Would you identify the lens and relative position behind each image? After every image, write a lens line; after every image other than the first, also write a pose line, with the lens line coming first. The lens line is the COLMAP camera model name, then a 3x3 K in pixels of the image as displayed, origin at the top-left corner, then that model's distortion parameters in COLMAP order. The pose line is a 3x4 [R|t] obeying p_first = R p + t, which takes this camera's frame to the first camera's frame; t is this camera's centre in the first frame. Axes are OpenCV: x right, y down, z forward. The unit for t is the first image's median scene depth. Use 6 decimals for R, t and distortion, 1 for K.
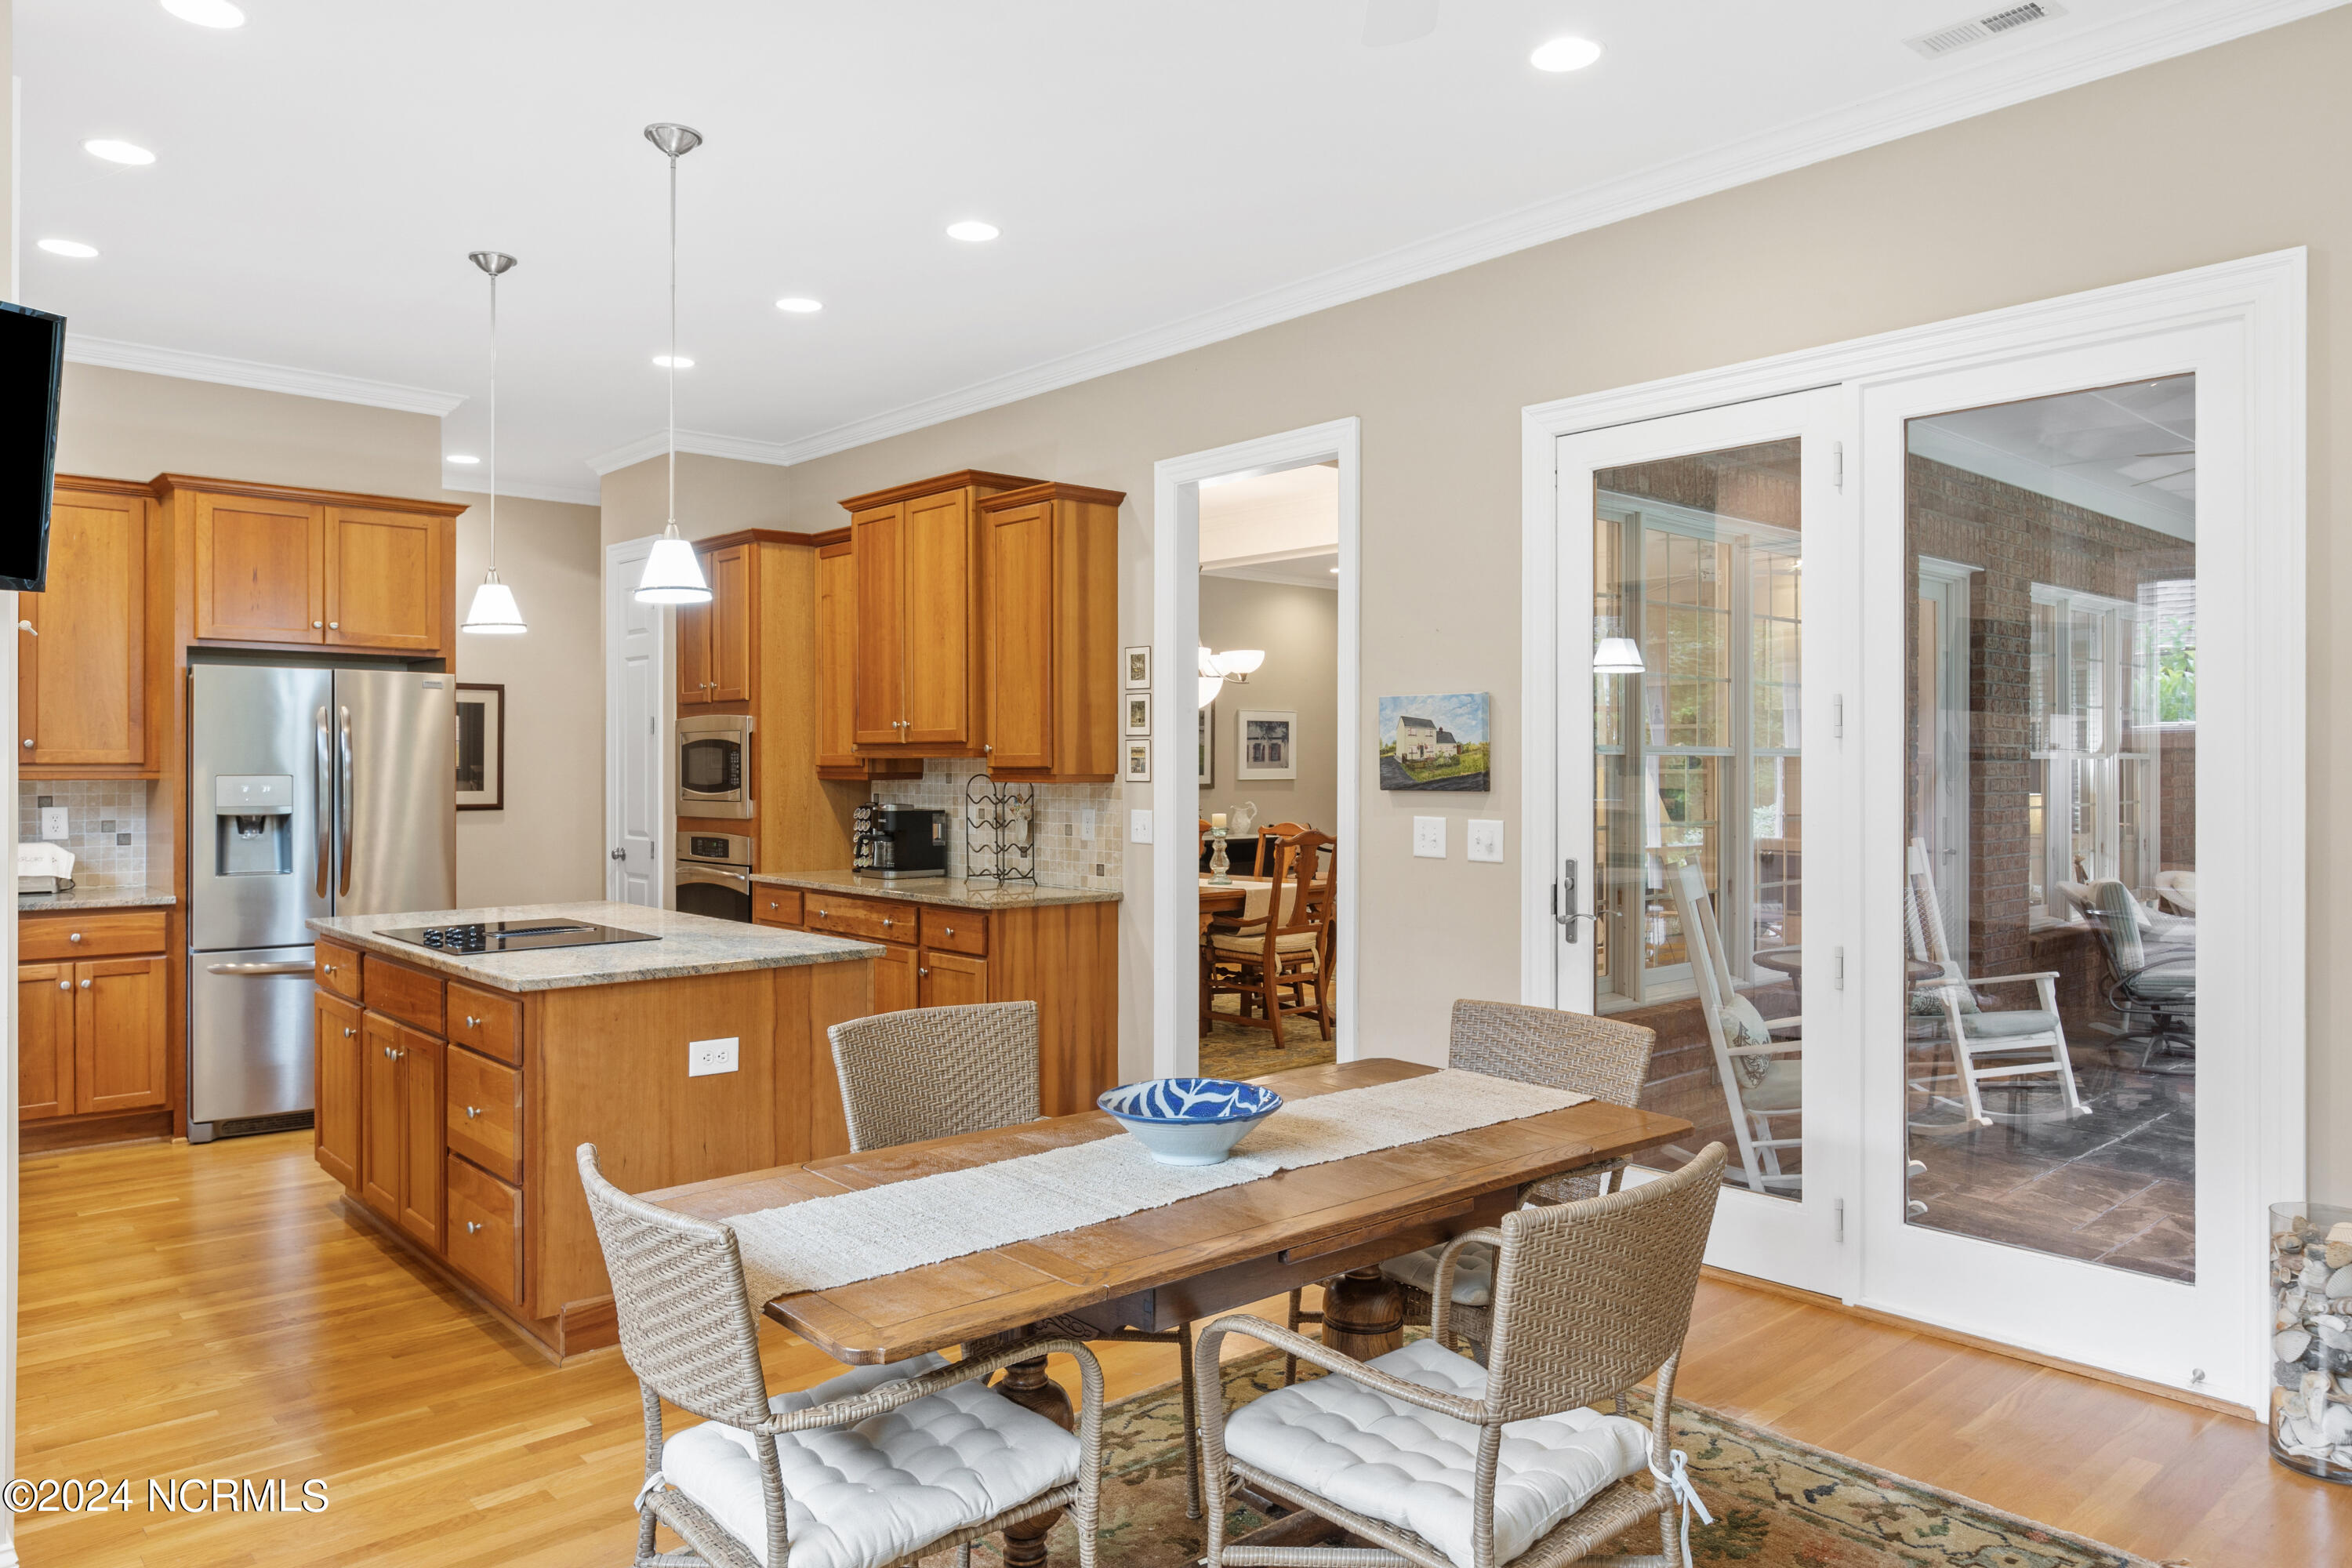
lens RADIAL K [[1554.0, 0, 1168.0], [0, 1554.0, 769.7], [0, 0, 1]] dist [0.009145, -0.010847]
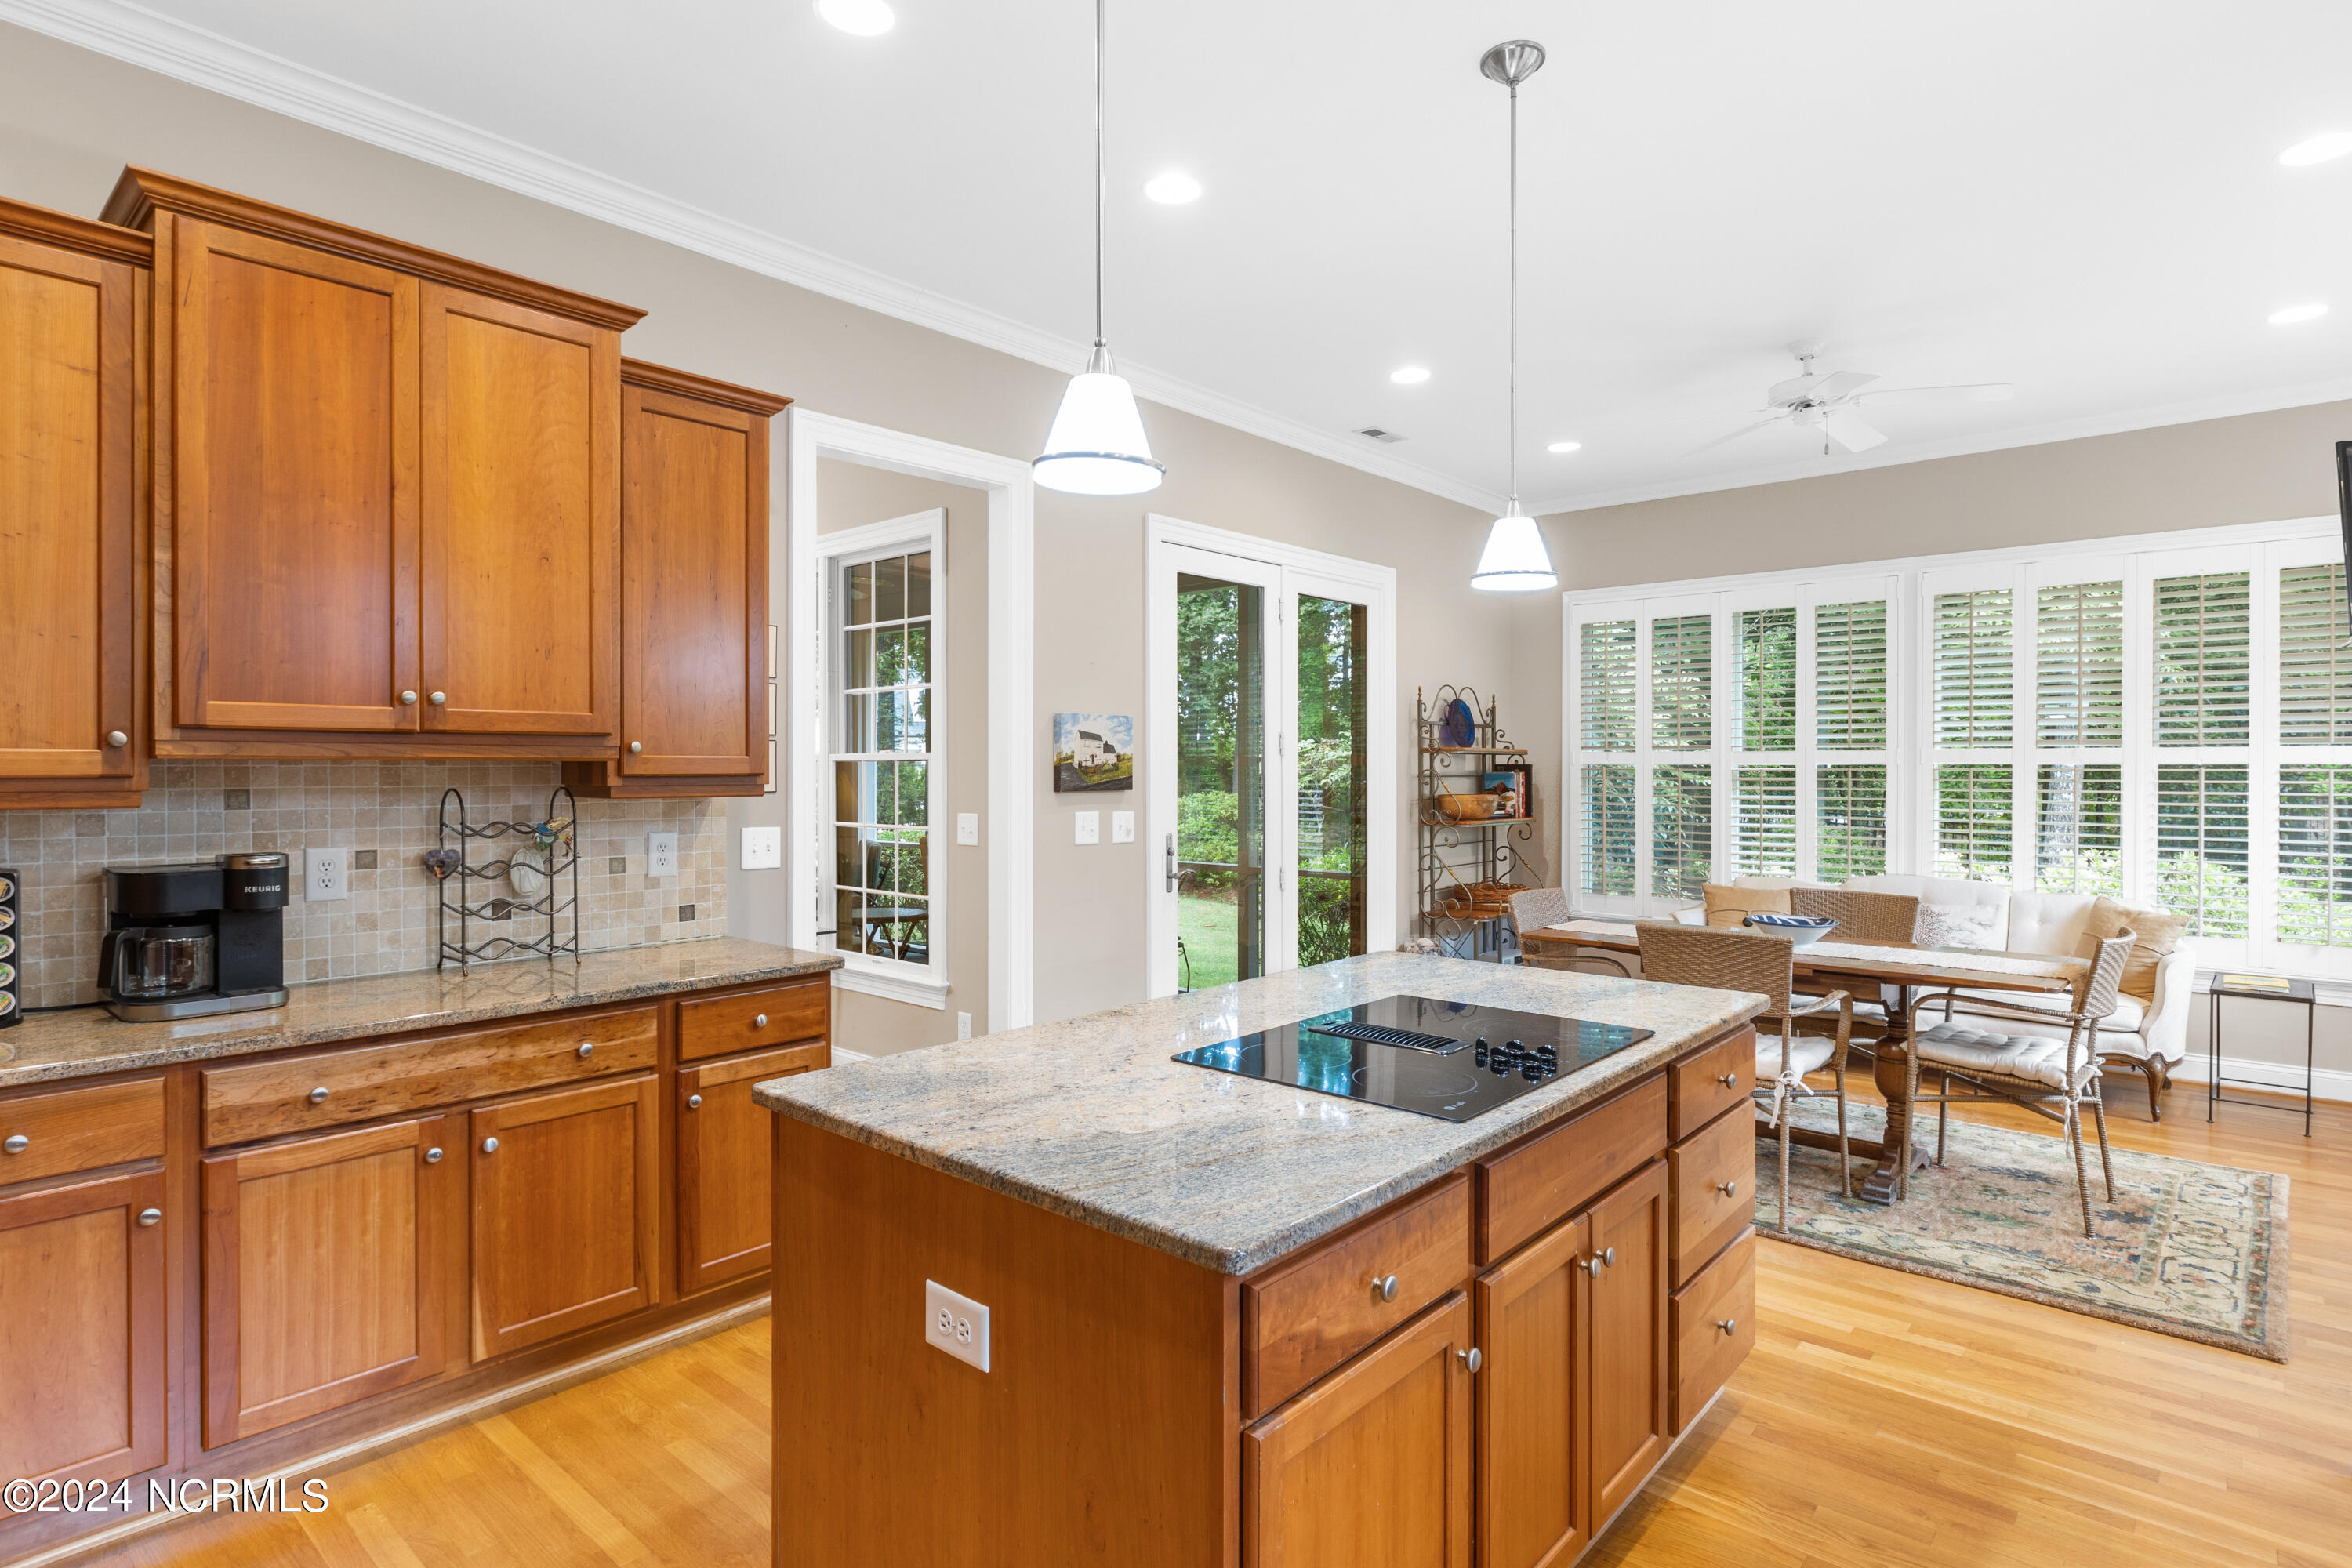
lens RADIAL K [[1215.6, 0, 1165.6], [0, 1215.6, 778.0], [0, 0, 1]] dist [-0.002644, 0.000763]
pose [[-0.108572, -0.008707, 0.994050, -0.658738], [0.003531, 0.999952, 0.009144, -0.004649], [-0.994082, 0.004503, -0.108536, 0.851728]]
